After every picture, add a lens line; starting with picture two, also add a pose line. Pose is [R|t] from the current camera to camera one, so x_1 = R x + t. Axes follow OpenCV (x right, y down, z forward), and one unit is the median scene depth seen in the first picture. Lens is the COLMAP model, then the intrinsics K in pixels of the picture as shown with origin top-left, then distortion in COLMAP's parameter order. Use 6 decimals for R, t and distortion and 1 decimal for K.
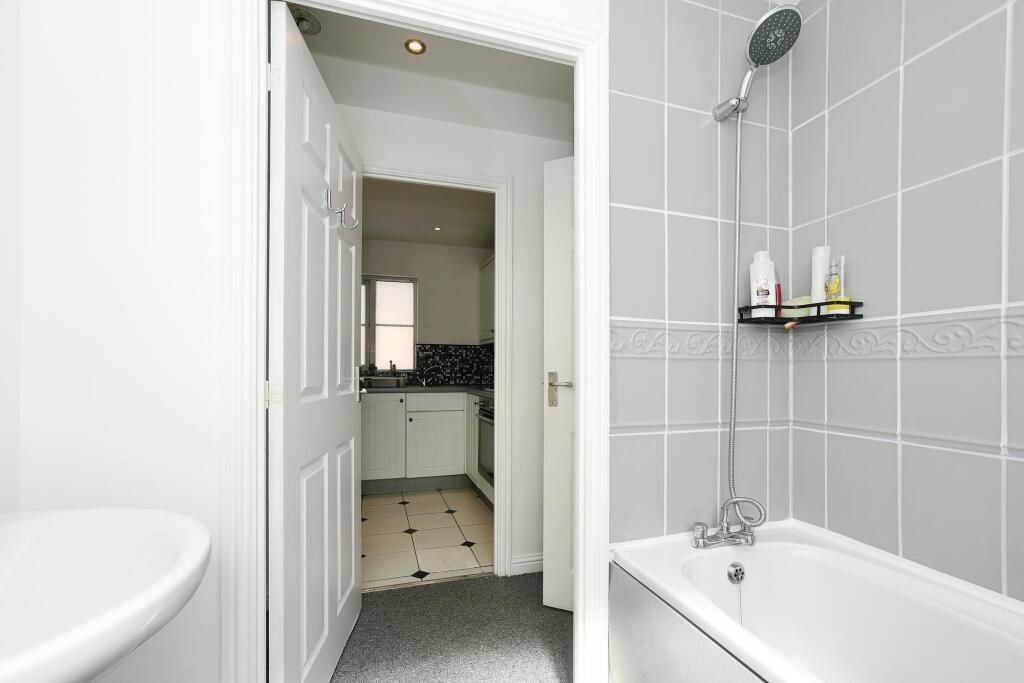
lens RADIAL K [[433.3, 0, 508.0], [0, 433.3, 365.5], [0, 0, 1]] dist [-0.029366, 0.017856]
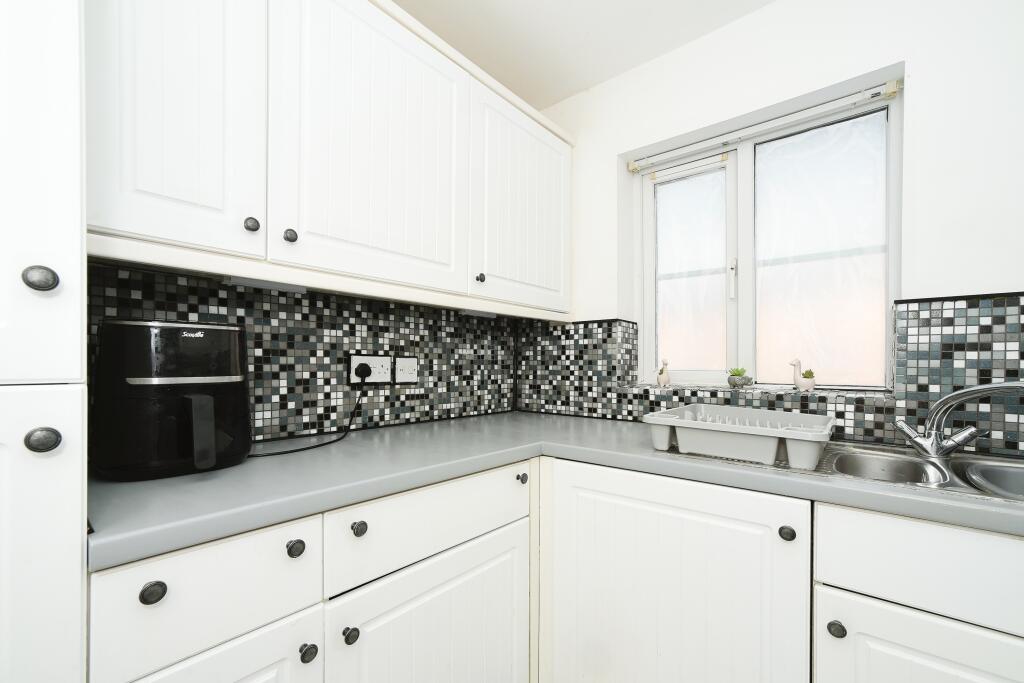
lens RADIAL K [[433.3, 0, 508.0], [0, 433.3, 365.5], [0, 0, 1]] dist [-0.029366, 0.017856]
pose [[0.545290, 0.000824, -0.838247, -0.112572], [-0.001082, 0.999999, 0.000279, -0.007529], [0.838247, 0.000755, 0.545291, 0.623725]]
